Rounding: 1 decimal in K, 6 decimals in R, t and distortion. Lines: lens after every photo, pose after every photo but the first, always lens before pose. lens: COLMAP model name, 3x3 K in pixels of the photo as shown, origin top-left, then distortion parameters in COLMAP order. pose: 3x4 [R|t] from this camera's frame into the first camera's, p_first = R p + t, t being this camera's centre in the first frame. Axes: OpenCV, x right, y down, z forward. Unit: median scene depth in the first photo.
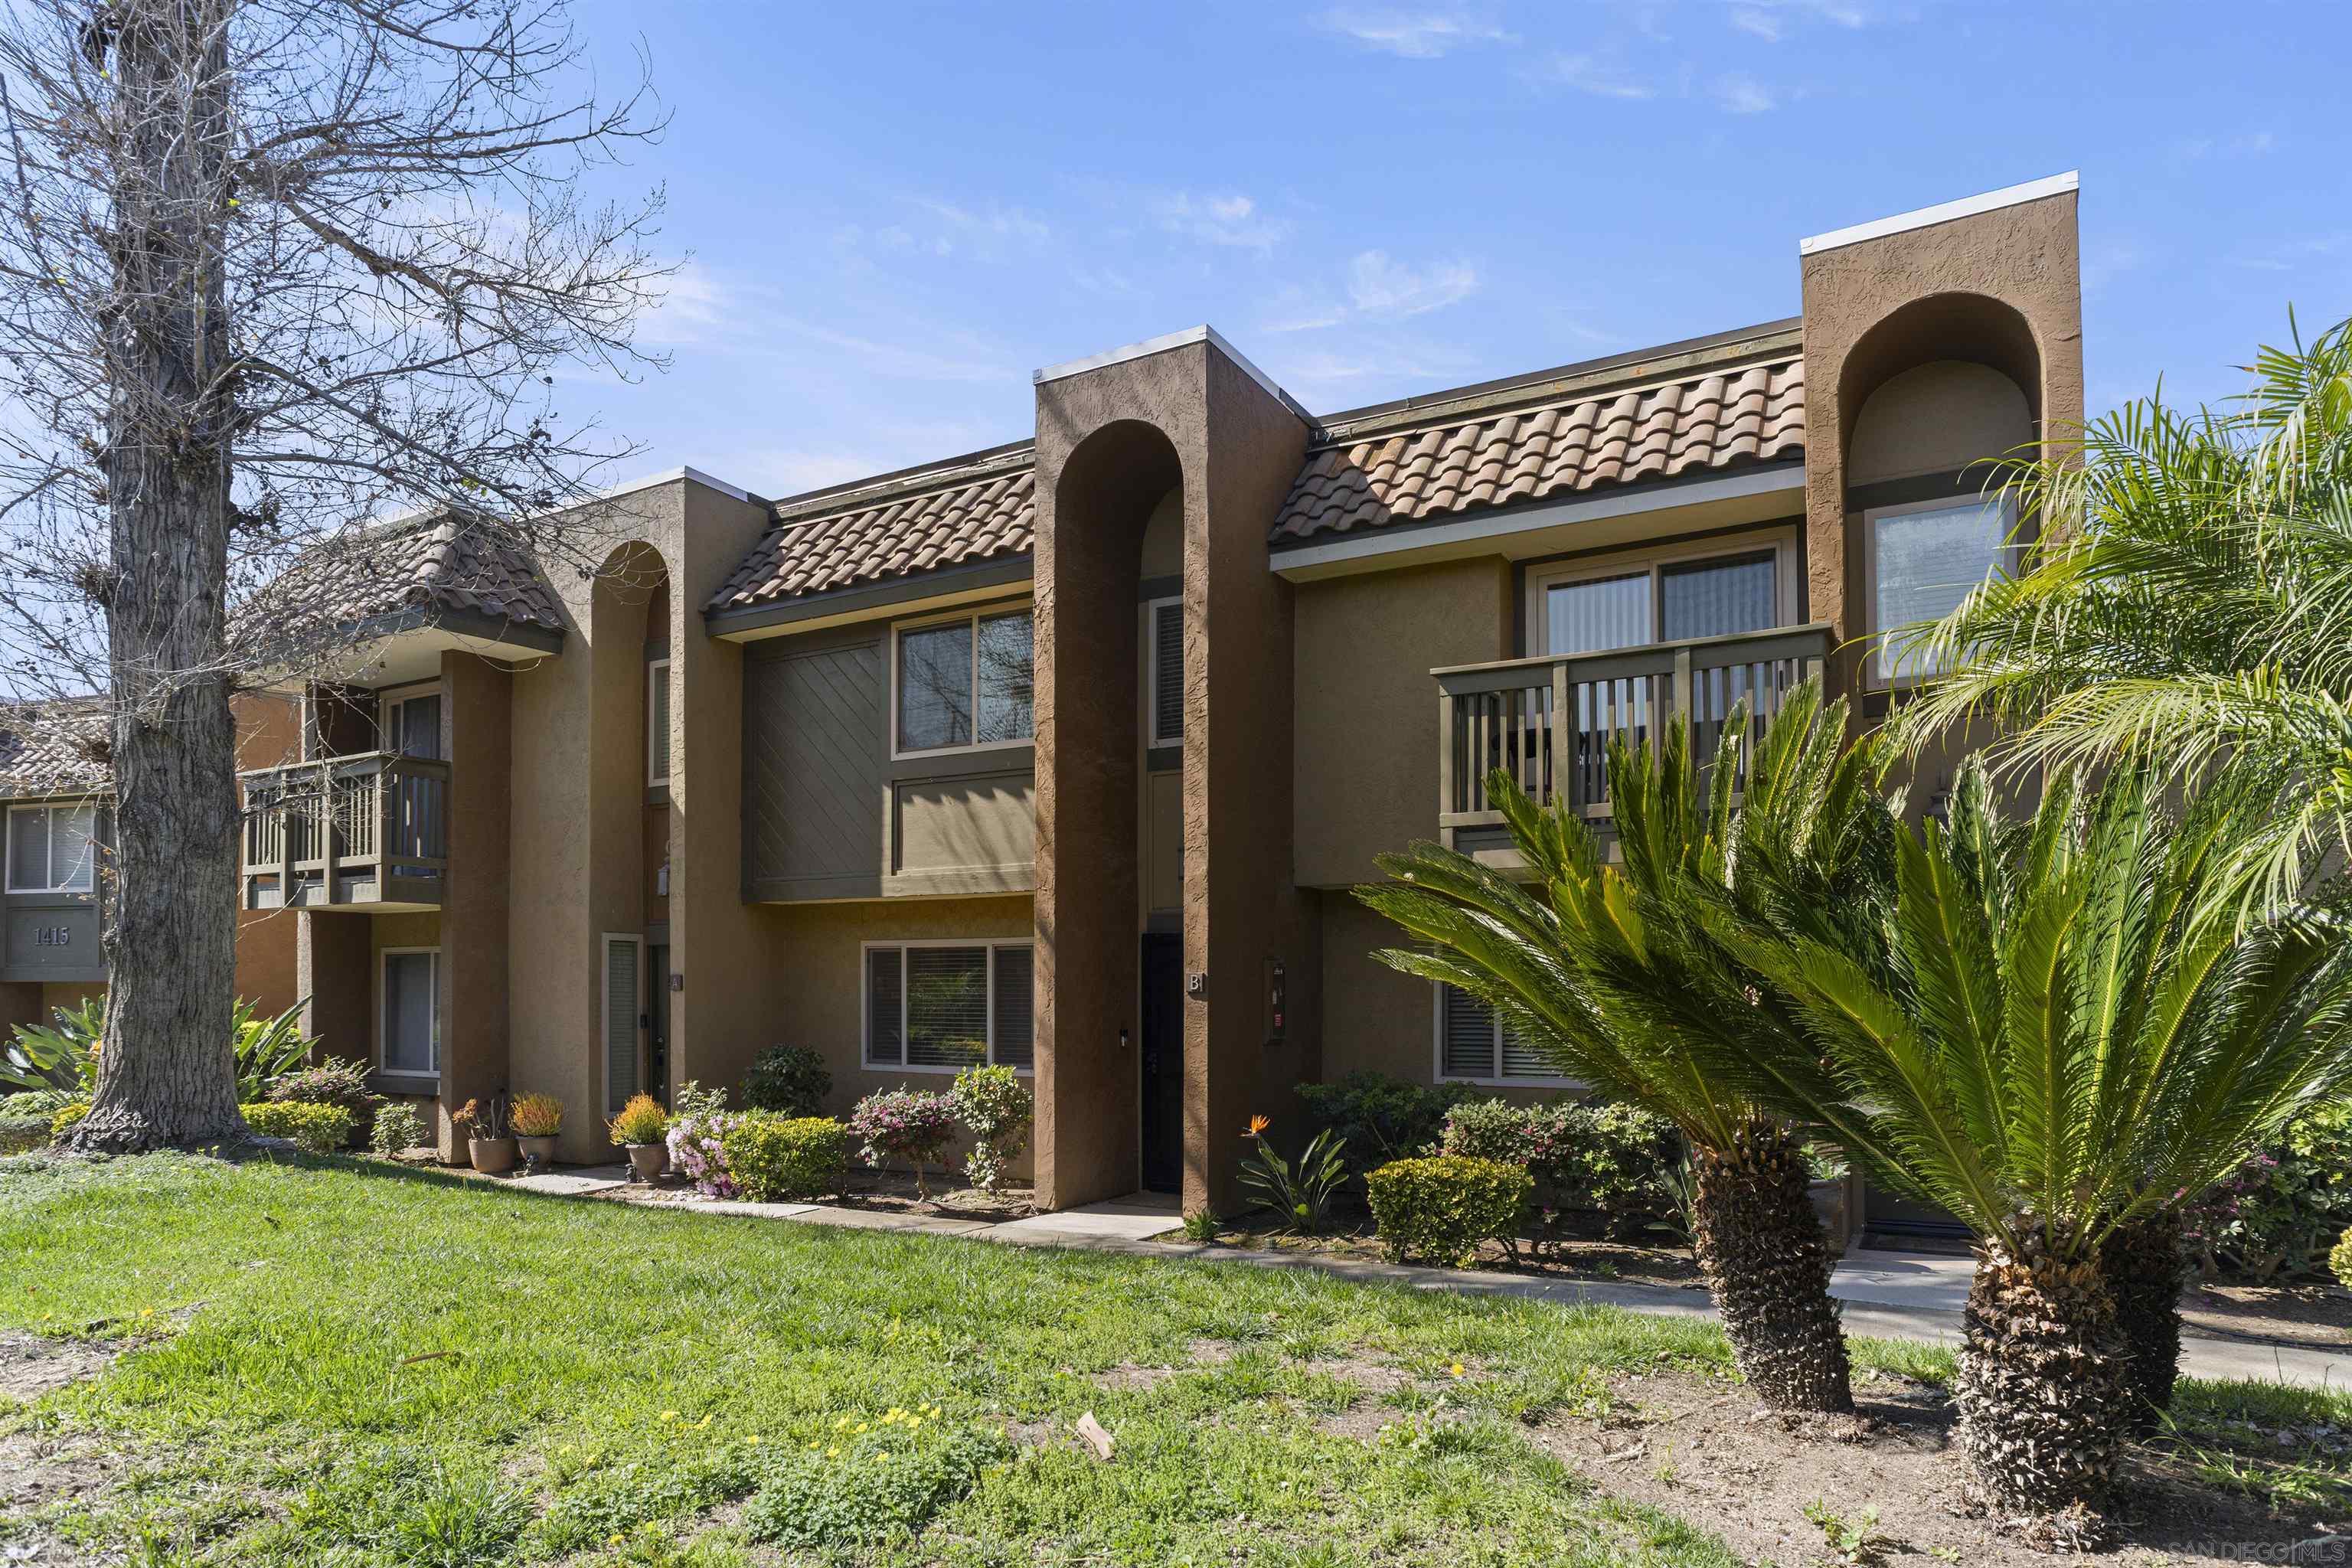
lens RADIAL K [[1348.3, 0, 1176.4], [0, 1348.3, 744.8], [0, 0, 1]] dist [-0.053327, 0.039946]
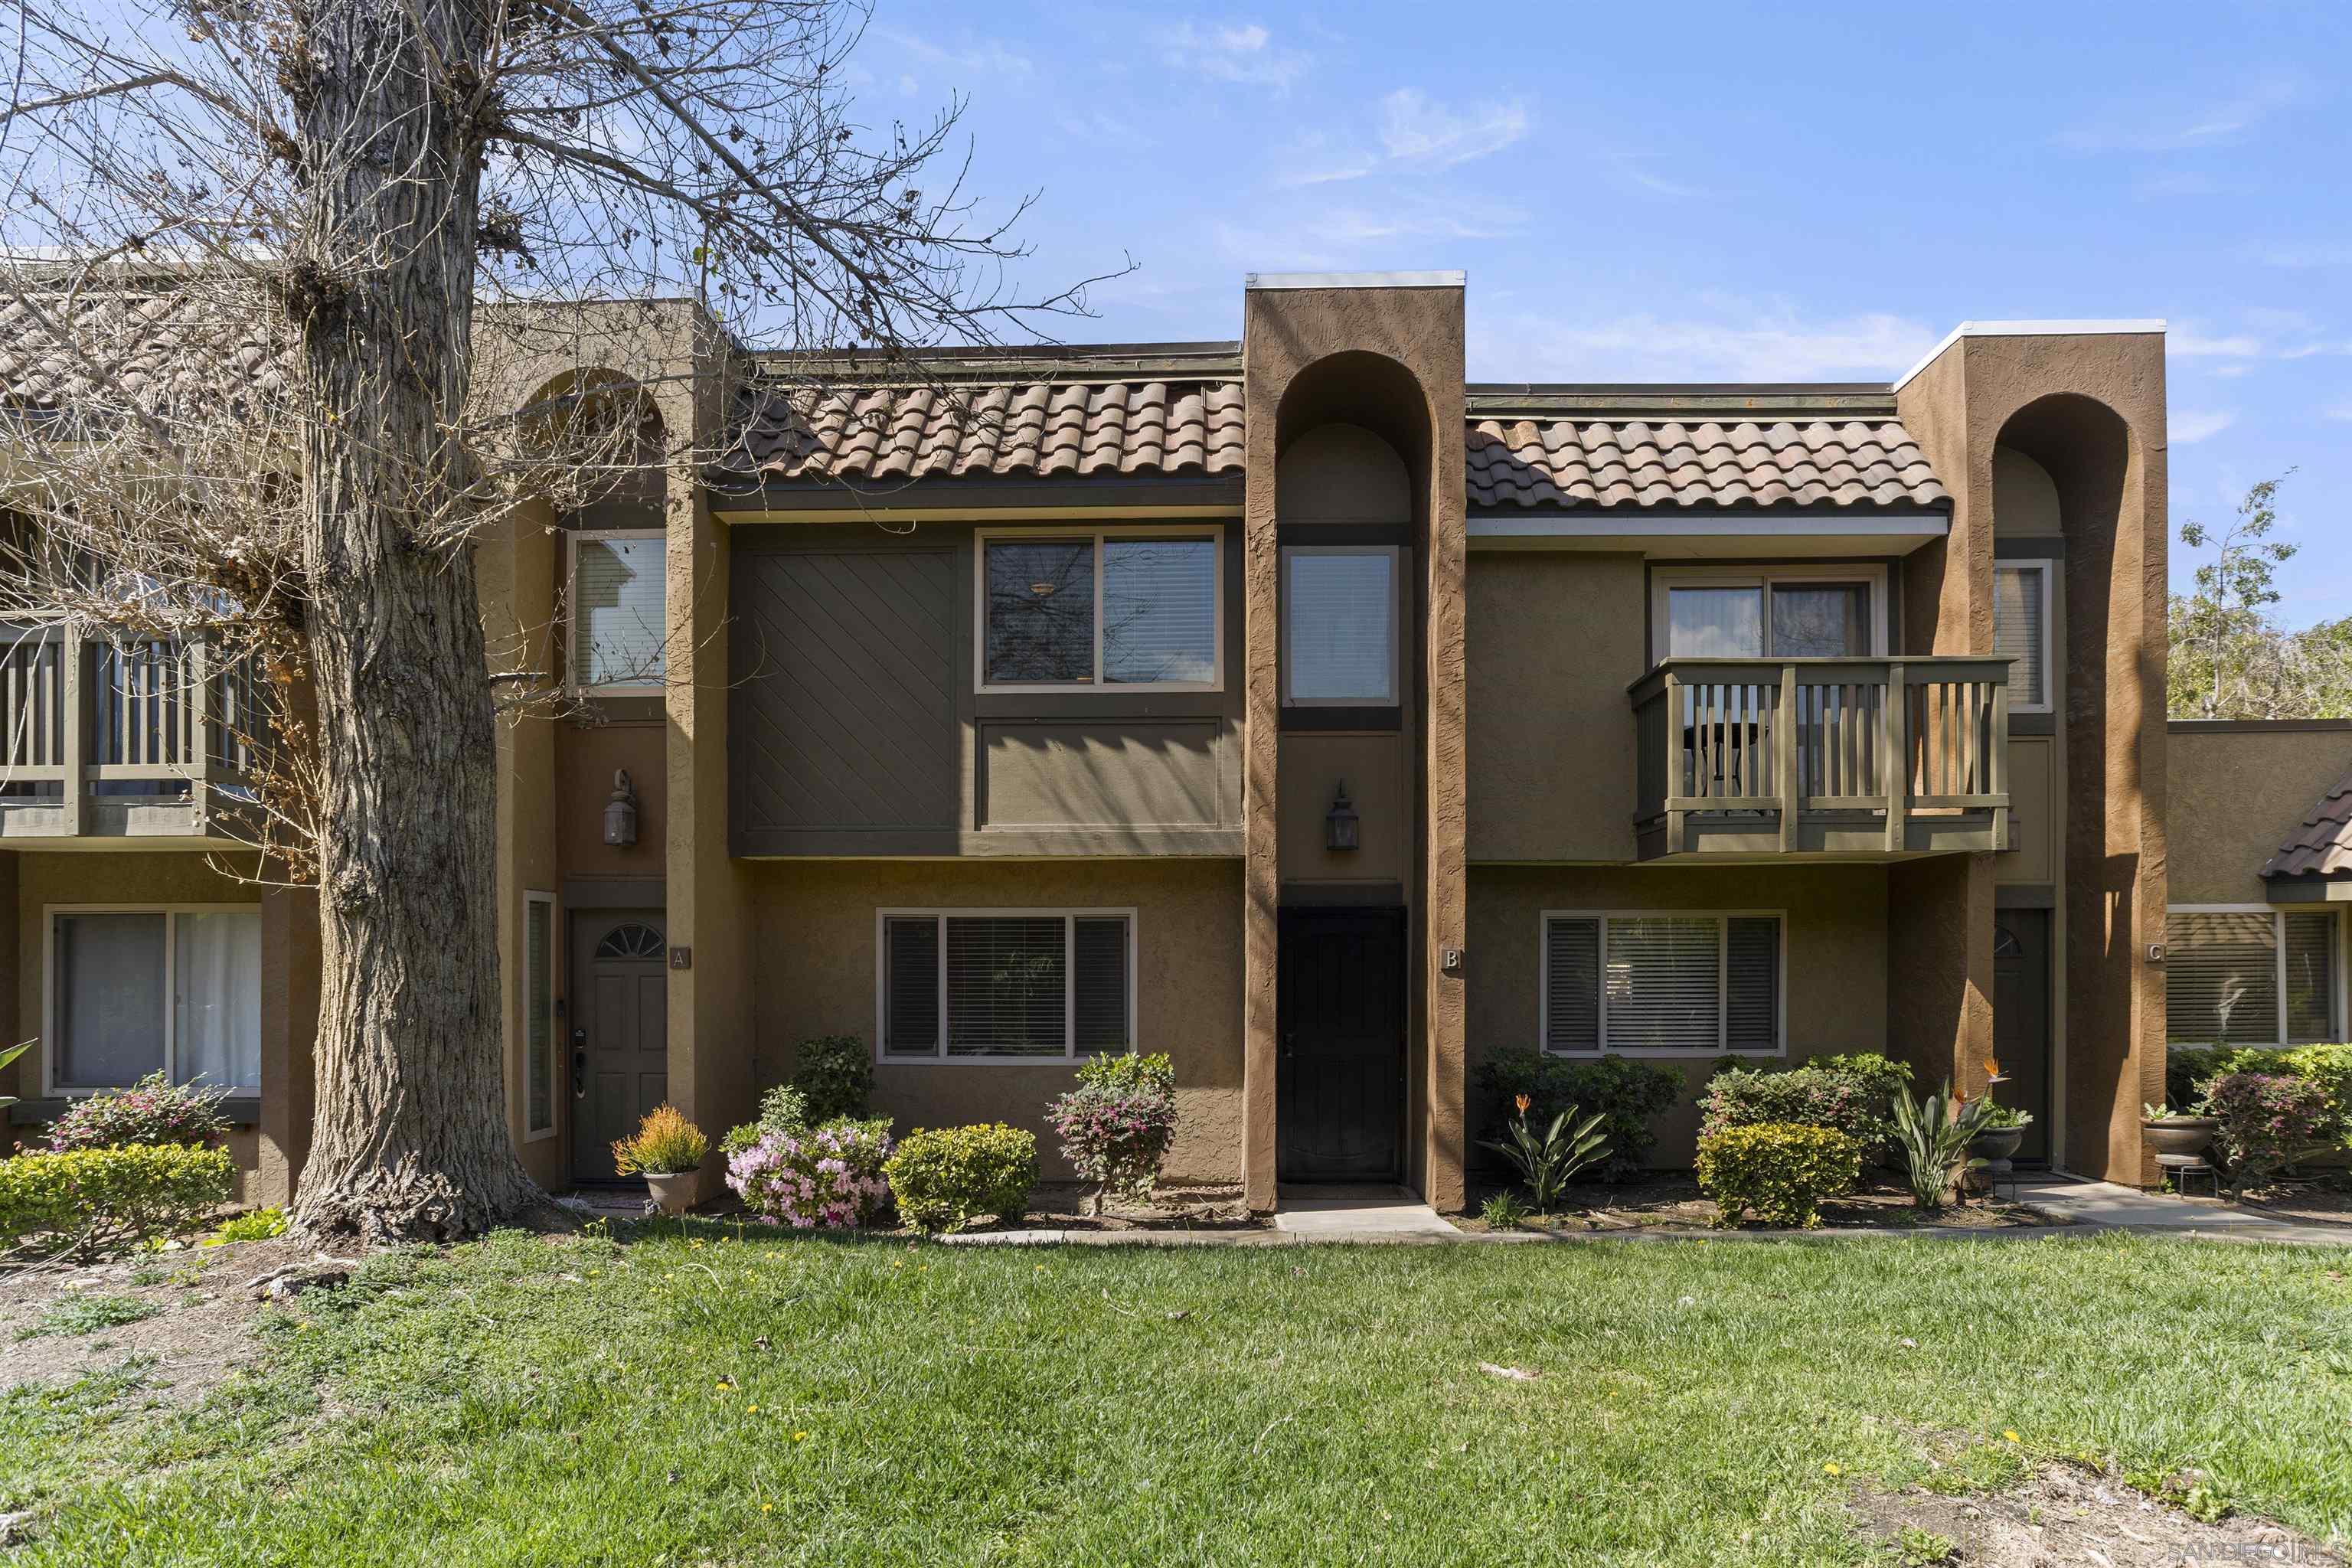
lens RADIAL K [[1367.1, 0, 1185.8], [0, 1367.1, 753.4], [0, 0, 1]] dist [-0.048666, 0.034016]
pose [[0.887539, 0.070704, 0.455276, -0.535463], [-0.082992, 0.996525, 0.007030, 0.035681], [-0.453197, -0.044023, 0.890323, 0.206011]]
